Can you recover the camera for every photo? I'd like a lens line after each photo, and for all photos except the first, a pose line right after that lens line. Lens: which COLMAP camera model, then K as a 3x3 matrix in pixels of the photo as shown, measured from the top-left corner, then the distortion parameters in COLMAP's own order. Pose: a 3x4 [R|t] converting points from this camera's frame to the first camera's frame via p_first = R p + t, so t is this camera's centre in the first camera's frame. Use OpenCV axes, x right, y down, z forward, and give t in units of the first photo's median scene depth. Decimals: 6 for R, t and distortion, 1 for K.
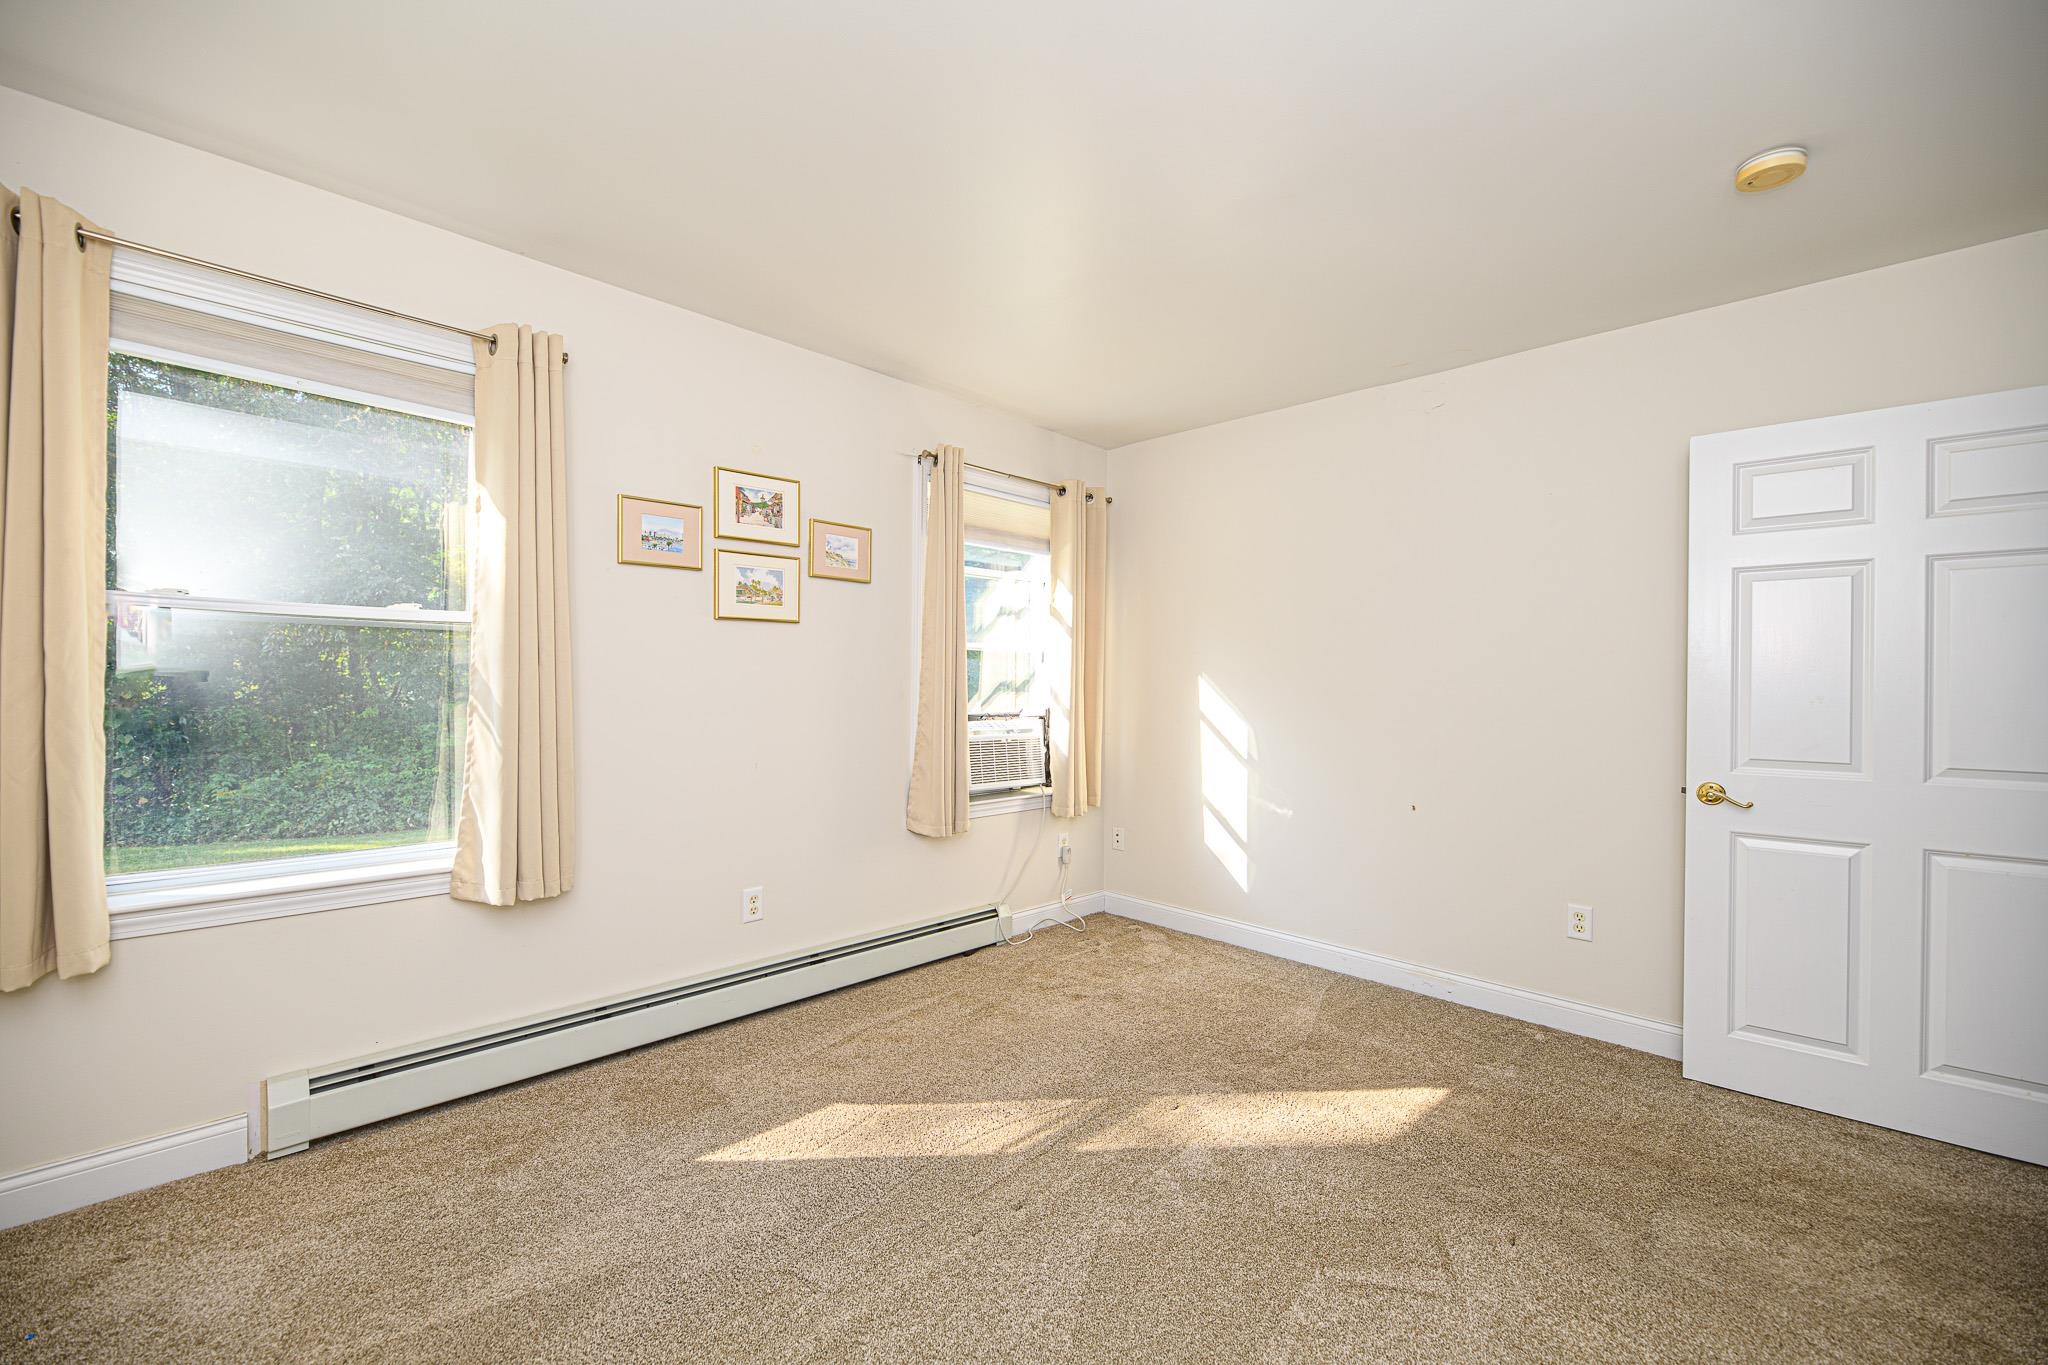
lens RADIAL K [[823.3, 0, 1024.8], [0, 823.3, 682.6], [0, 0, 1]] dist [-0.003084, -0.002574]
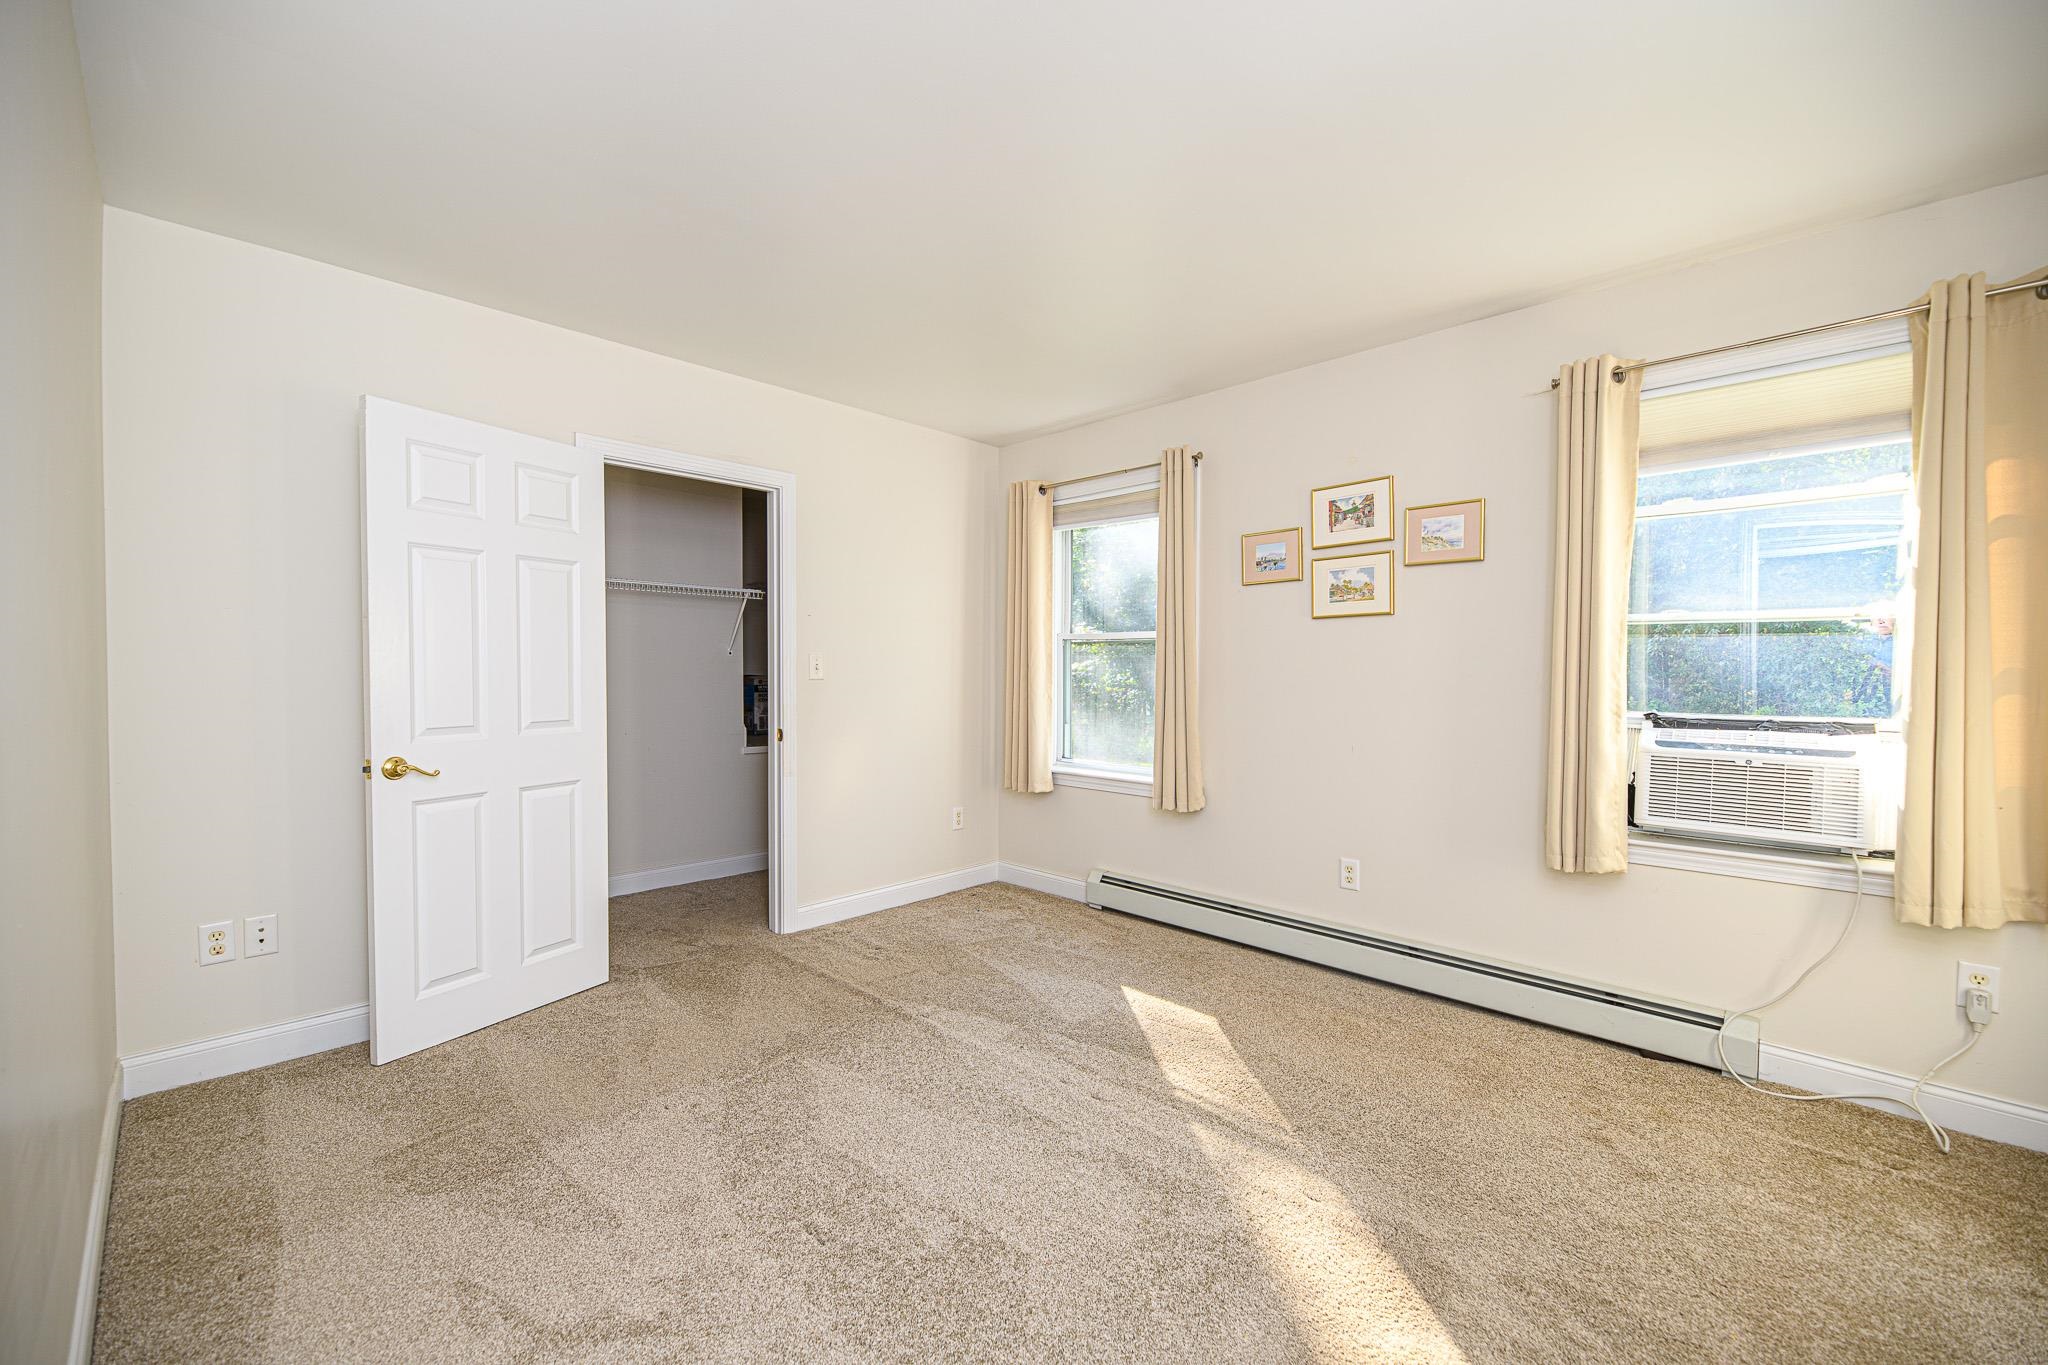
lens RADIAL K [[823.3, 0, 1025.9], [0, 823.3, 688.8], [0, 0, 1]] dist [-0.003084, -0.002574]
pose [[0.003766, 0.009131, -0.999951, 0.768574], [-0.006158, 0.999940, 0.009107, 0.013642], [0.999974, 0.006123, 0.003822, 0.561513]]
